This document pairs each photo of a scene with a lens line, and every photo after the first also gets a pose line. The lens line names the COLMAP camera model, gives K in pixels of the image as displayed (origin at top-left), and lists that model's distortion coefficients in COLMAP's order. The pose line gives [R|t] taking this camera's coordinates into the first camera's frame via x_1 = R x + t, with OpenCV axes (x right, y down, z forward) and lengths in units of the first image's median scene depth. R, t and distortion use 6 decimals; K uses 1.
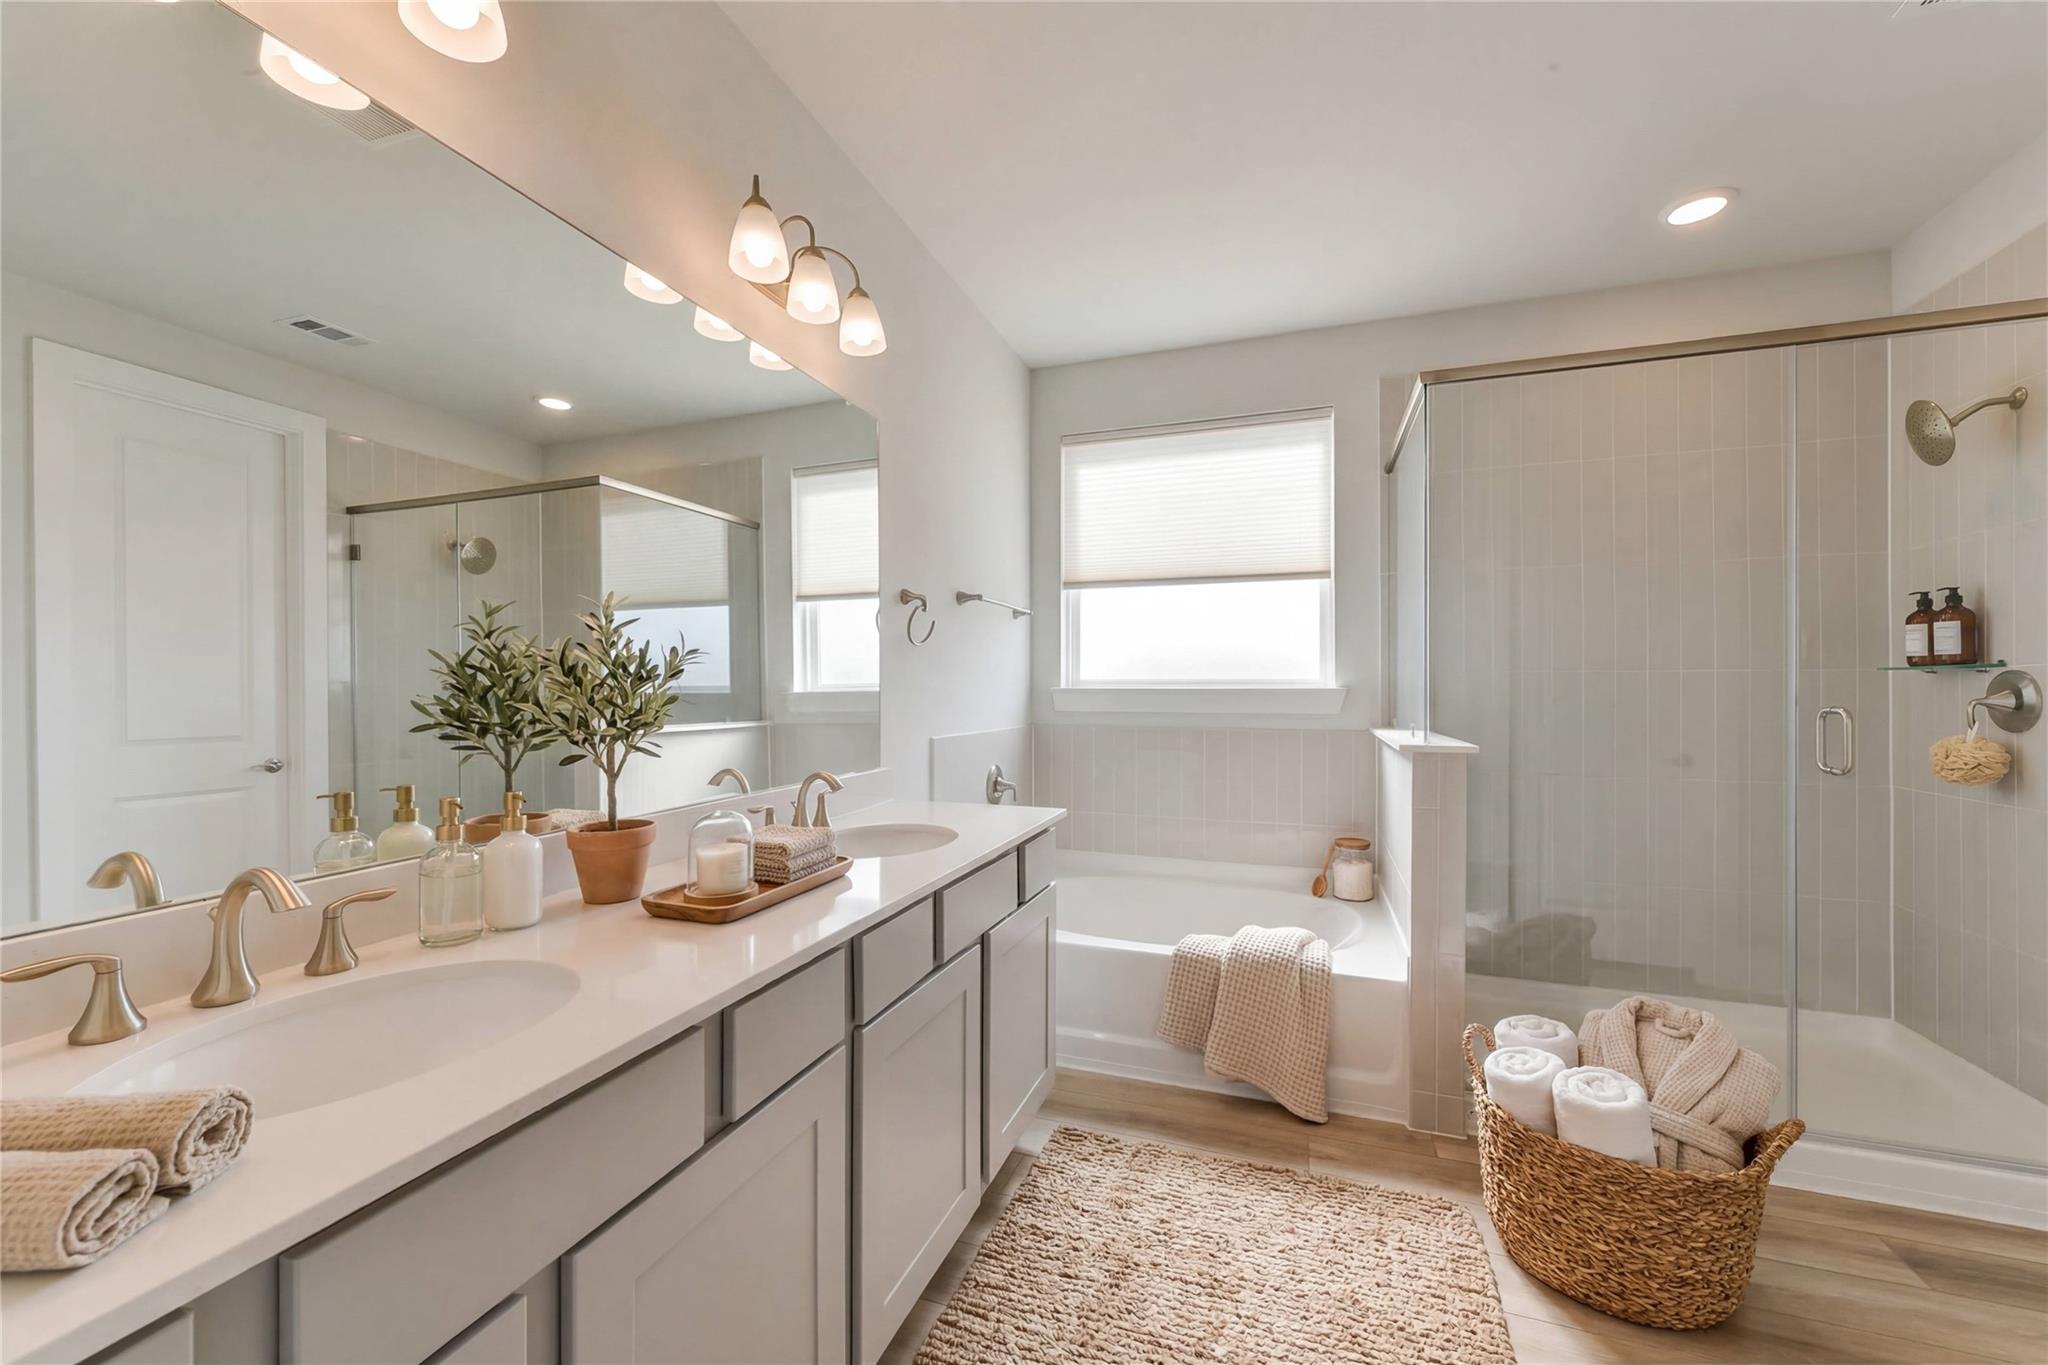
lens RADIAL K [[799.5, 0, 1016.7], [0, 799.5, 690.7], [0, 0, 1]] dist [-0.000926, 0.000119]
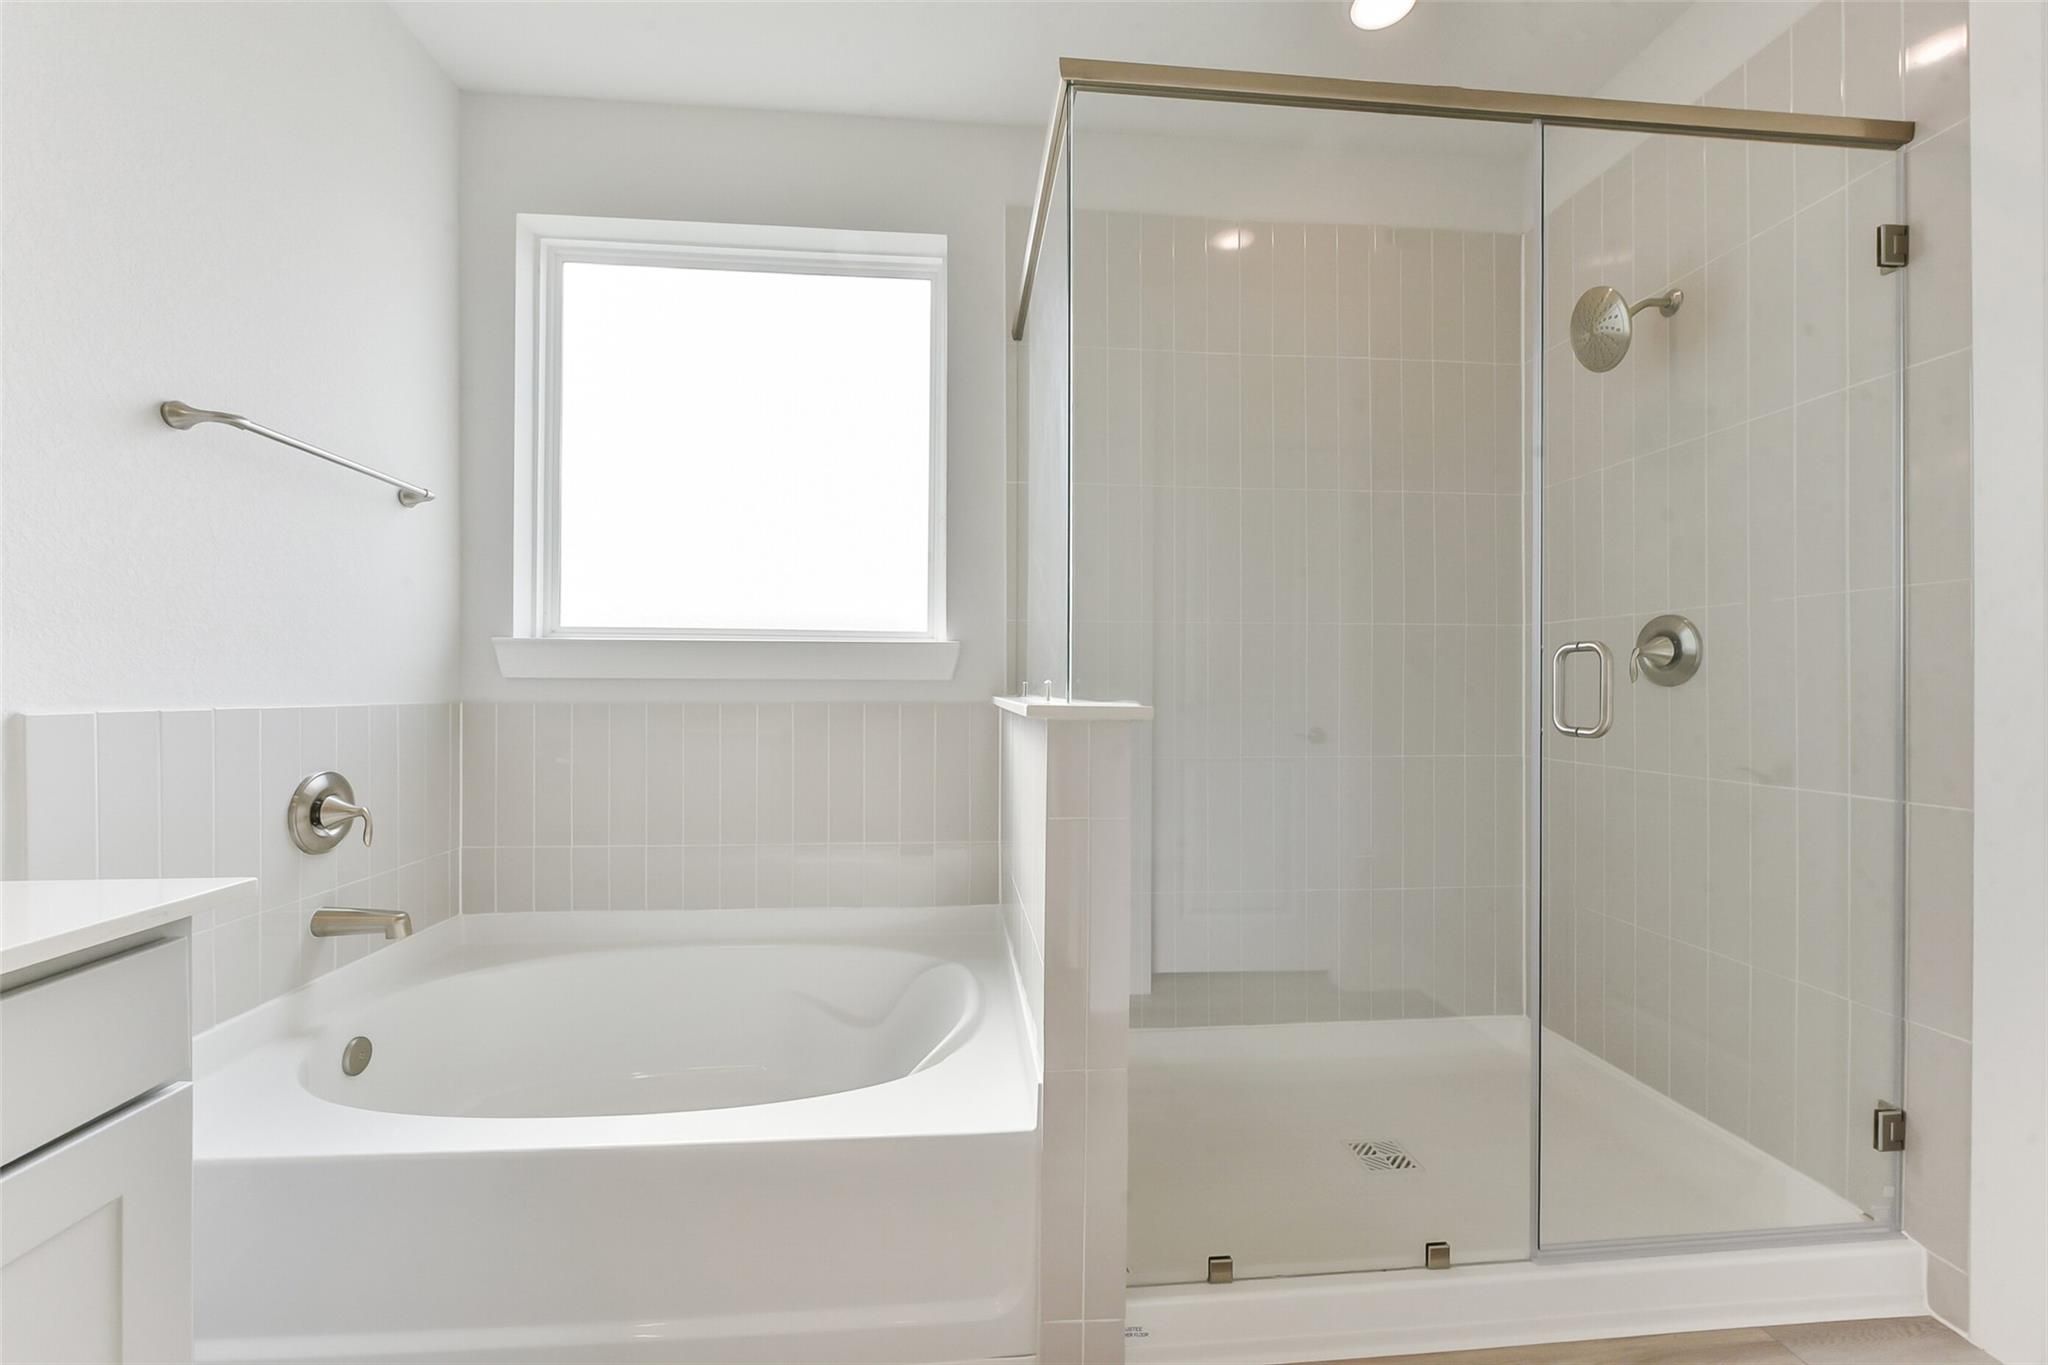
lens RADIAL K [[799.5, 0, 1024.2], [0, 799.5, 686.4], [0, 0, 1]] dist [-0.000926, 0.000119]
pose [[0.906507, 0.005654, 0.422154, 0.200612], [-0.002443, 0.999964, -0.008146, 0.049070], [-0.422185, 0.006353, 0.906488, 0.412347]]
